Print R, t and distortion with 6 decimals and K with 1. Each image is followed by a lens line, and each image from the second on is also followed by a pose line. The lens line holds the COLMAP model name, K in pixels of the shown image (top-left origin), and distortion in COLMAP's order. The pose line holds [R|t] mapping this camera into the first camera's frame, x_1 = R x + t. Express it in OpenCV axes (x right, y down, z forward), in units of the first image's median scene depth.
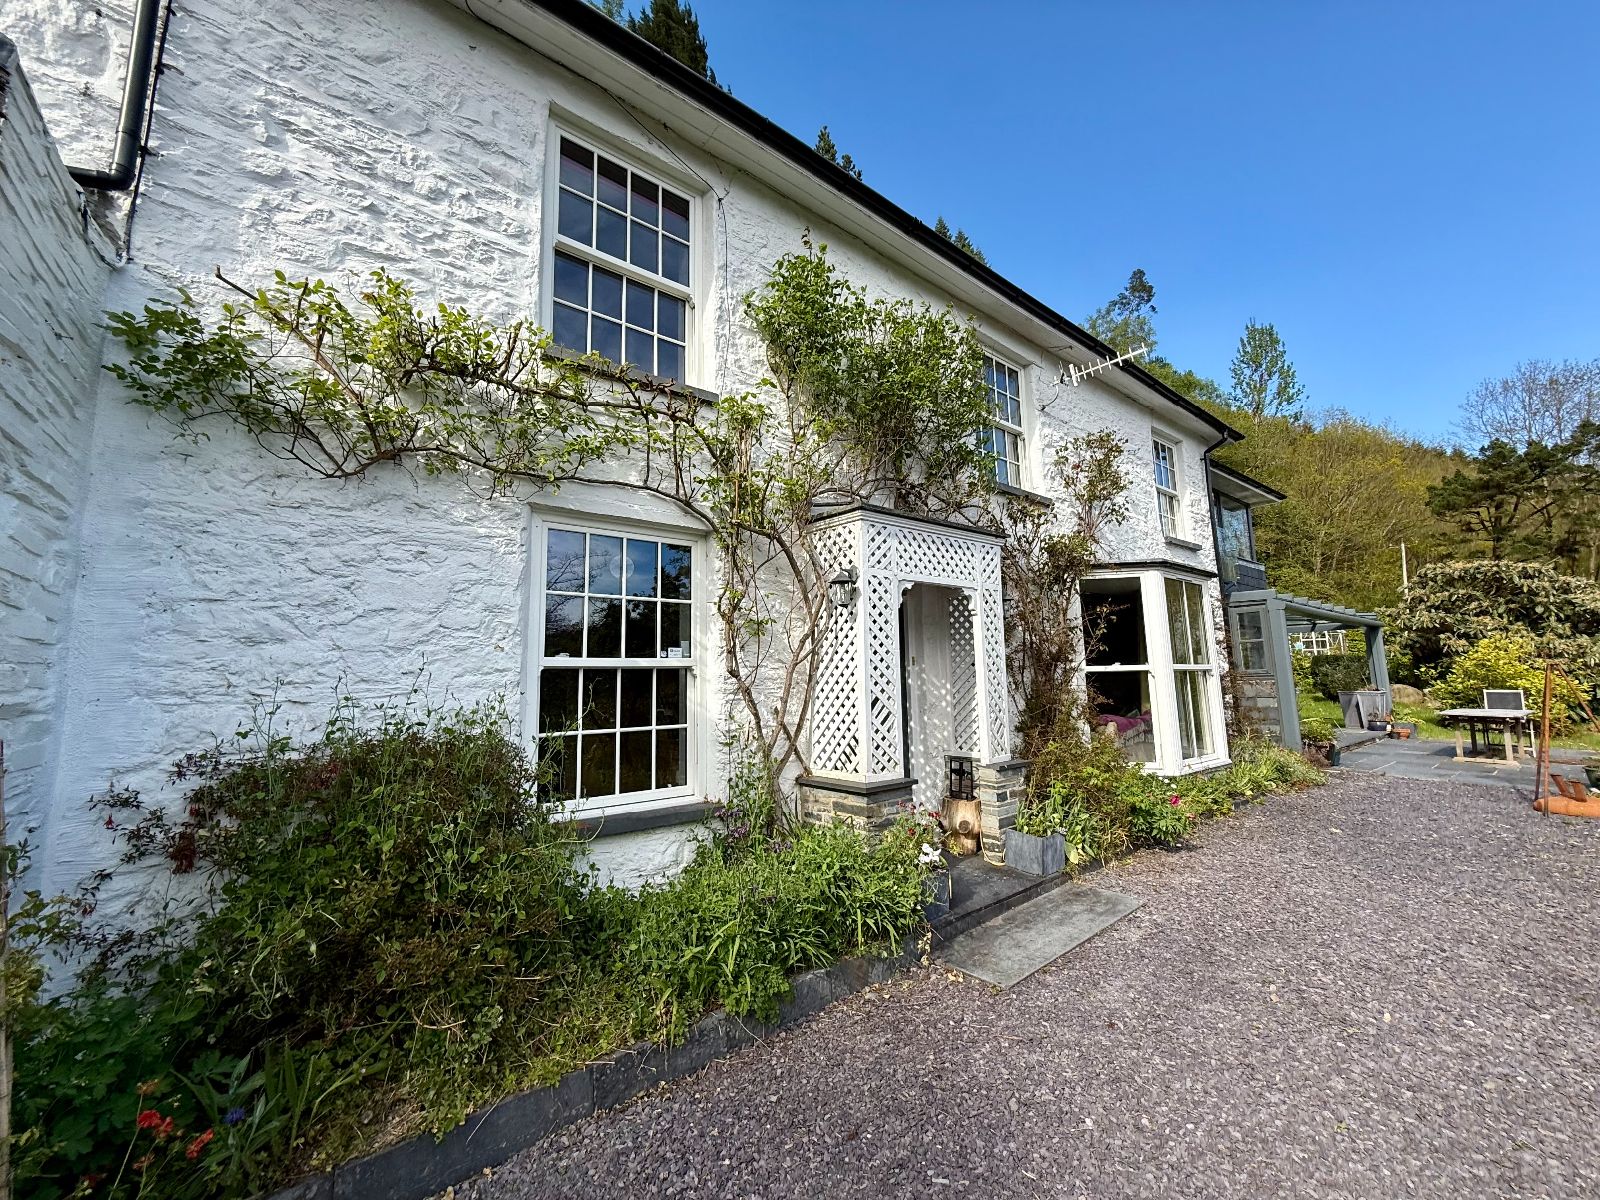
lens RADIAL K [[634.4, 0, 828.6], [0, 634.4, 601.3], [0, 0, 1]] dist [-0.001273, -0.000283]
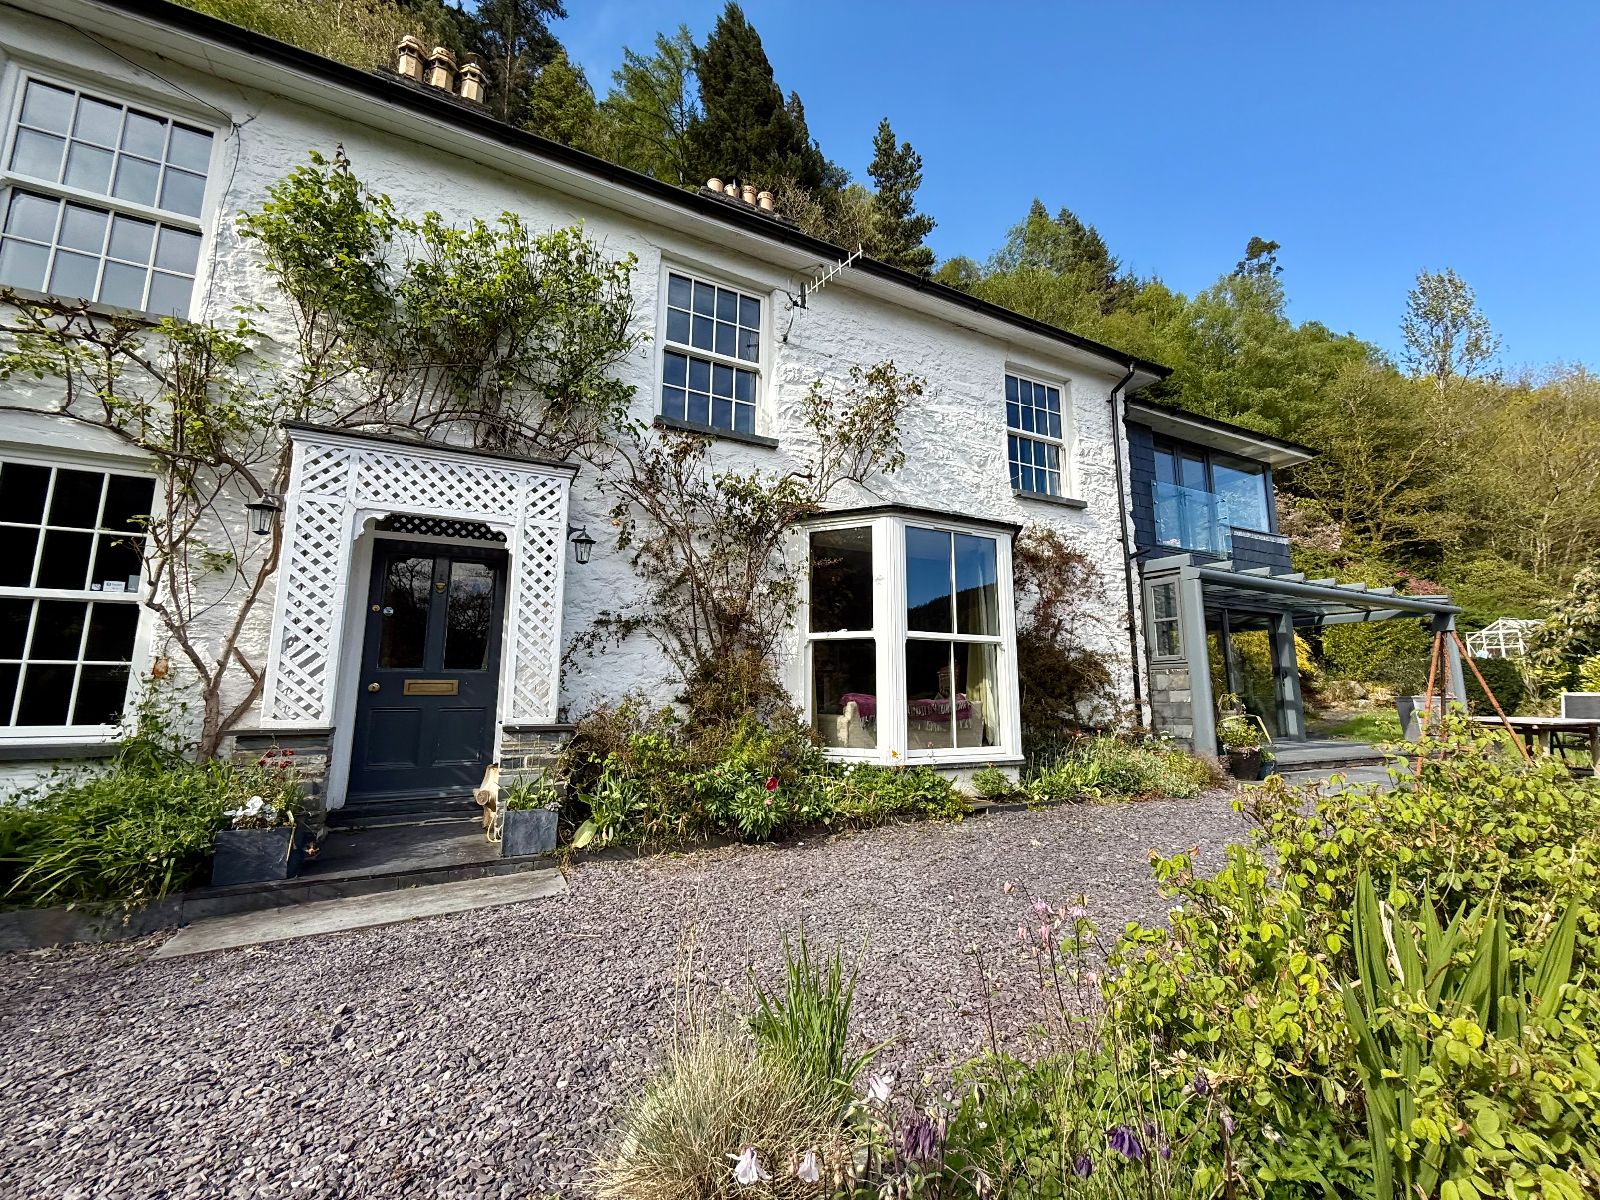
lens RADIAL K [[634.4, 0, 801.7], [0, 634.4, 603.4], [0, 0, 1]] dist [-0.001273, -0.000283]
pose [[0.975279, -0.005696, -0.220904, 0.915272], [0.003728, 0.999950, -0.009321, 0.110456], [0.220946, 0.008267, 0.975251, 0.269342]]
